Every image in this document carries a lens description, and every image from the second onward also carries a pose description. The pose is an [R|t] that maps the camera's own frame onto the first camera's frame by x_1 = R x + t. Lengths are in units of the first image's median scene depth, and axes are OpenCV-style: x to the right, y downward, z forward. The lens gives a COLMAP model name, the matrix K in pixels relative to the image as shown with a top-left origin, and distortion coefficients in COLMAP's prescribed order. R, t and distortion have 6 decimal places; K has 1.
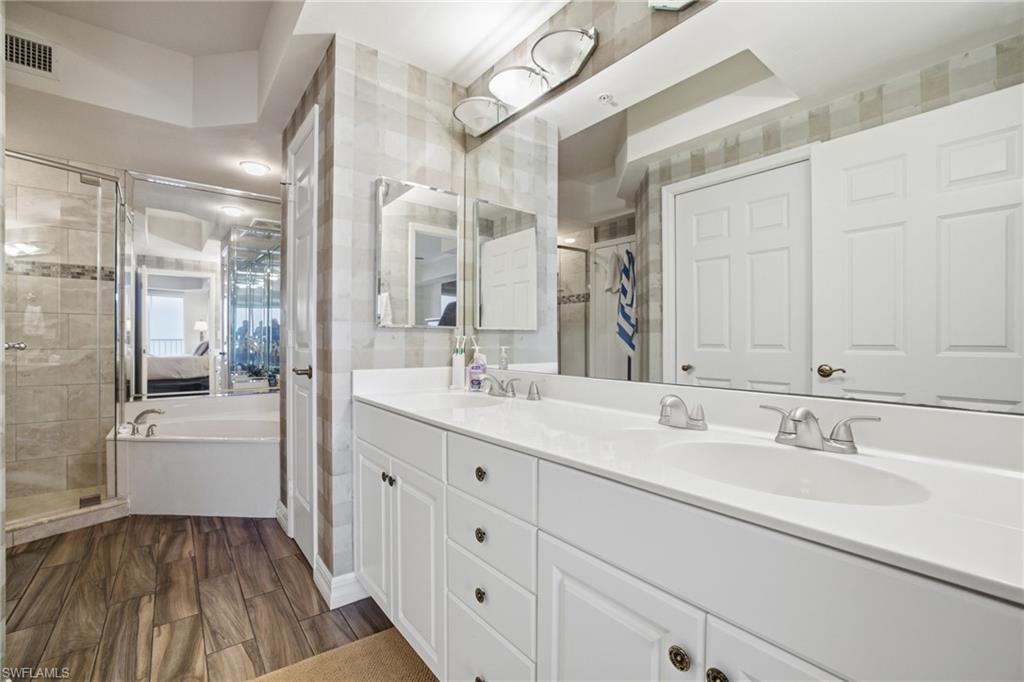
lens RADIAL K [[446.9, 0, 519.9], [0, 446.9, 343.6], [0, 0, 1]] dist [-0.047965, 0.017101]
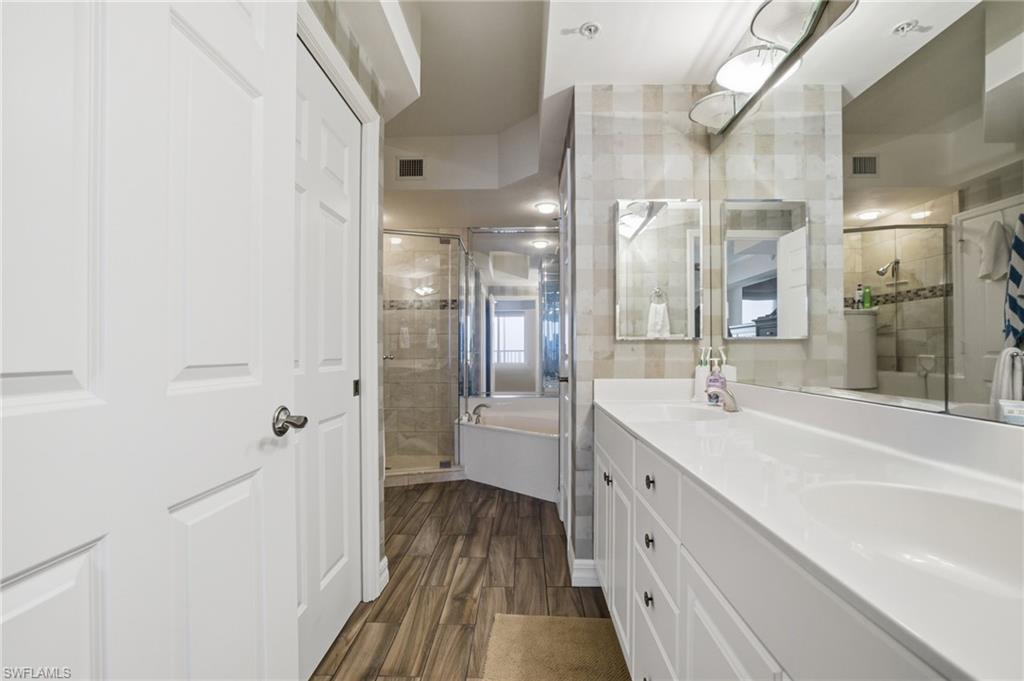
lens RADIAL K [[455.3, 0, 509.6], [0, 455.3, 353.2], [0, 0, 1]] dist [-0.049562, 0.018224]
pose [[0.760823, -0.002084, -0.648956, 0.165771], [0.001668, 0.999998, -0.001255, -0.003437], [0.648957, -0.000128, 0.760825, -0.006856]]
